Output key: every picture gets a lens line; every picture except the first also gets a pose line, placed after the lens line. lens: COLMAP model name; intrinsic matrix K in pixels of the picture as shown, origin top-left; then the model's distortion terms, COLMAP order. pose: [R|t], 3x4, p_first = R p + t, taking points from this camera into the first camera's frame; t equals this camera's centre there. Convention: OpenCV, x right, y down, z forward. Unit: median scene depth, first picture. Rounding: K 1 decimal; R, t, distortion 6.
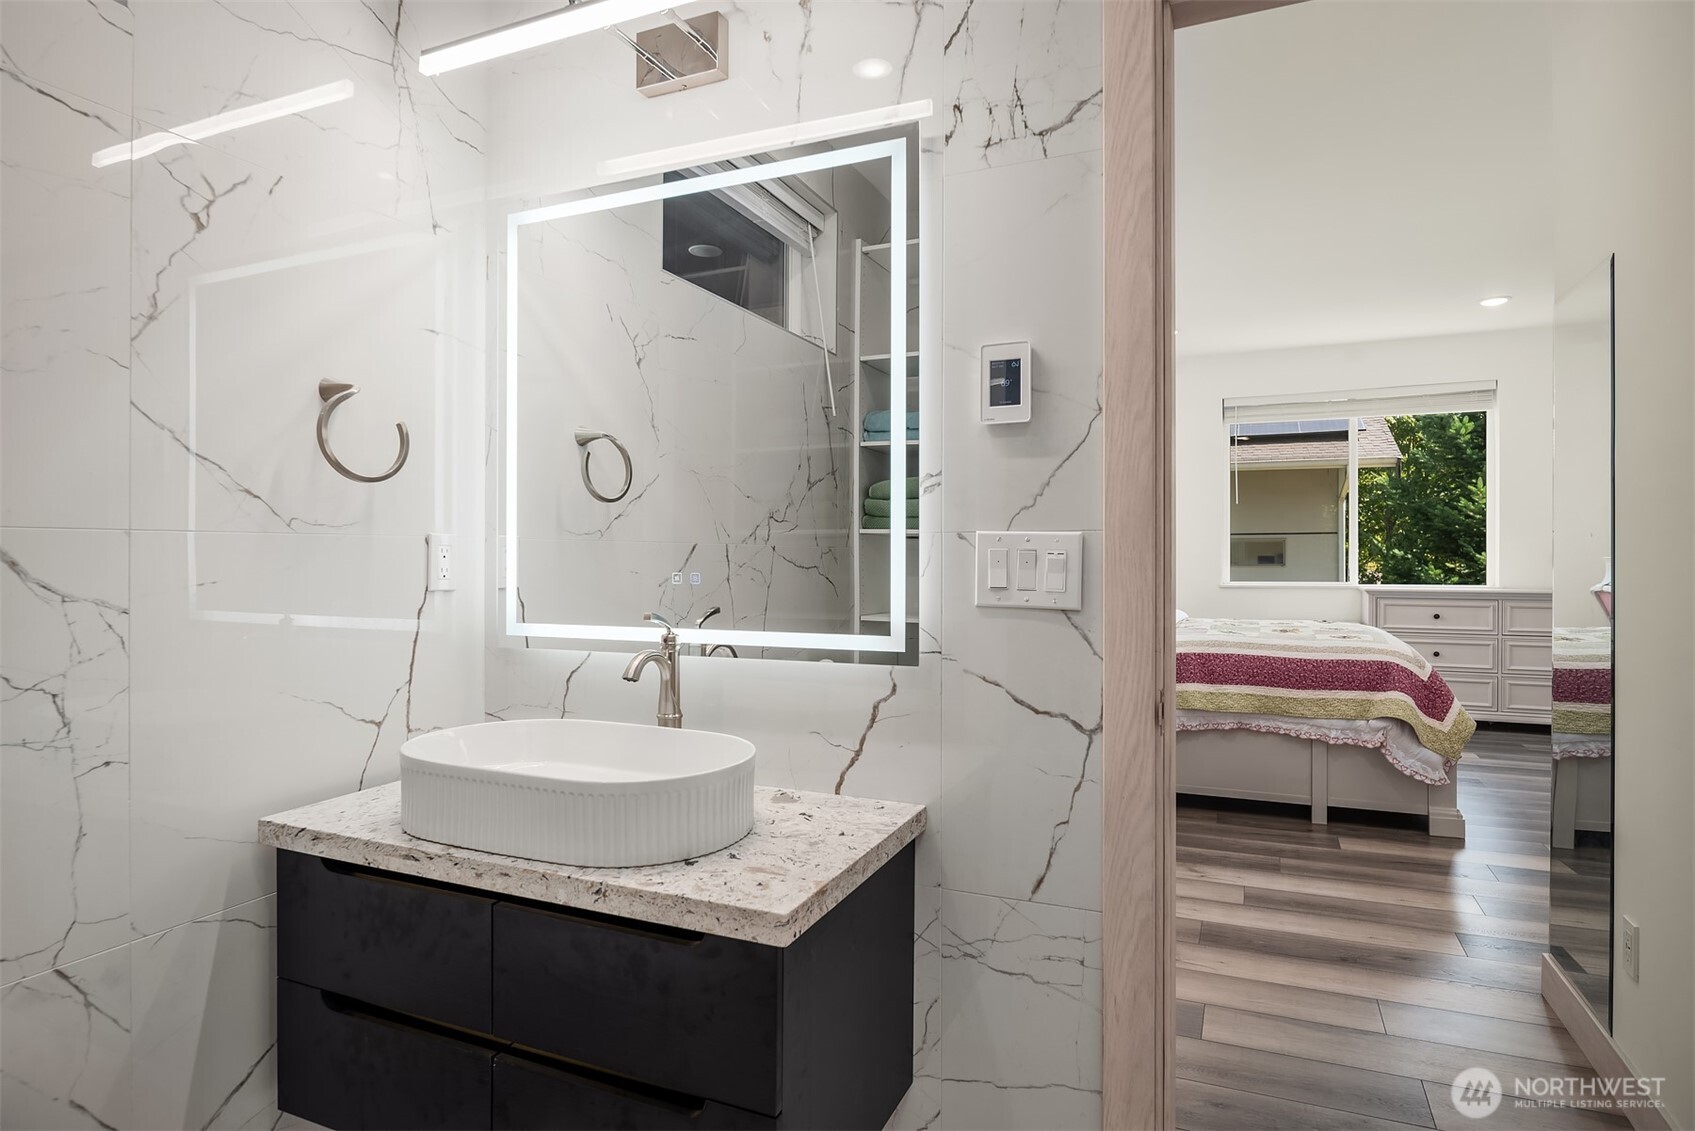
lens RADIAL K [[926.0, 0, 844.4], [0, 926.0, 549.4], [0, 0, 1]] dist [-0.000226, -0.000405]
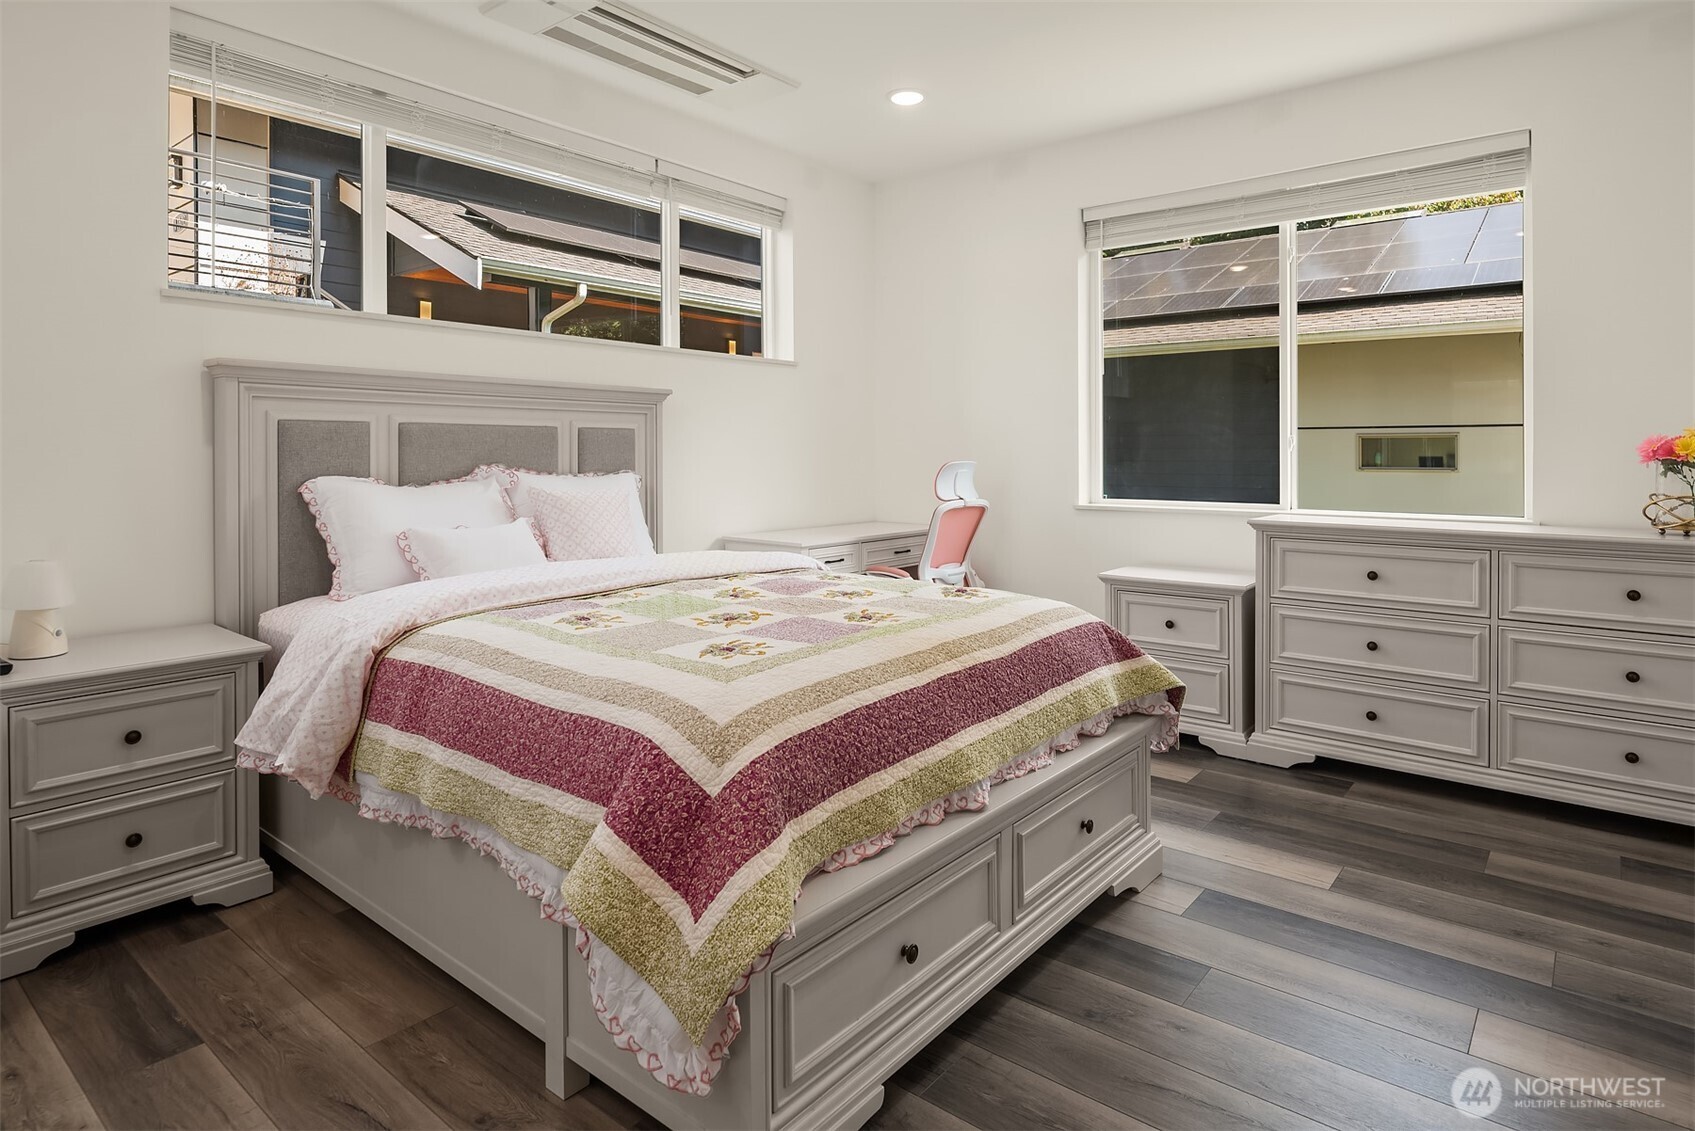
lens RADIAL K [[941.7, 0, 852.5], [0, 941.7, 439.3], [0, 0, 1]] dist [0.001703, 0.000241]
pose [[0.966020, -0.000109, -0.258468, 0.332009], [-0.001768, 0.999974, -0.007027, -0.001235], [0.258462, 0.007245, 0.965994, 0.269538]]
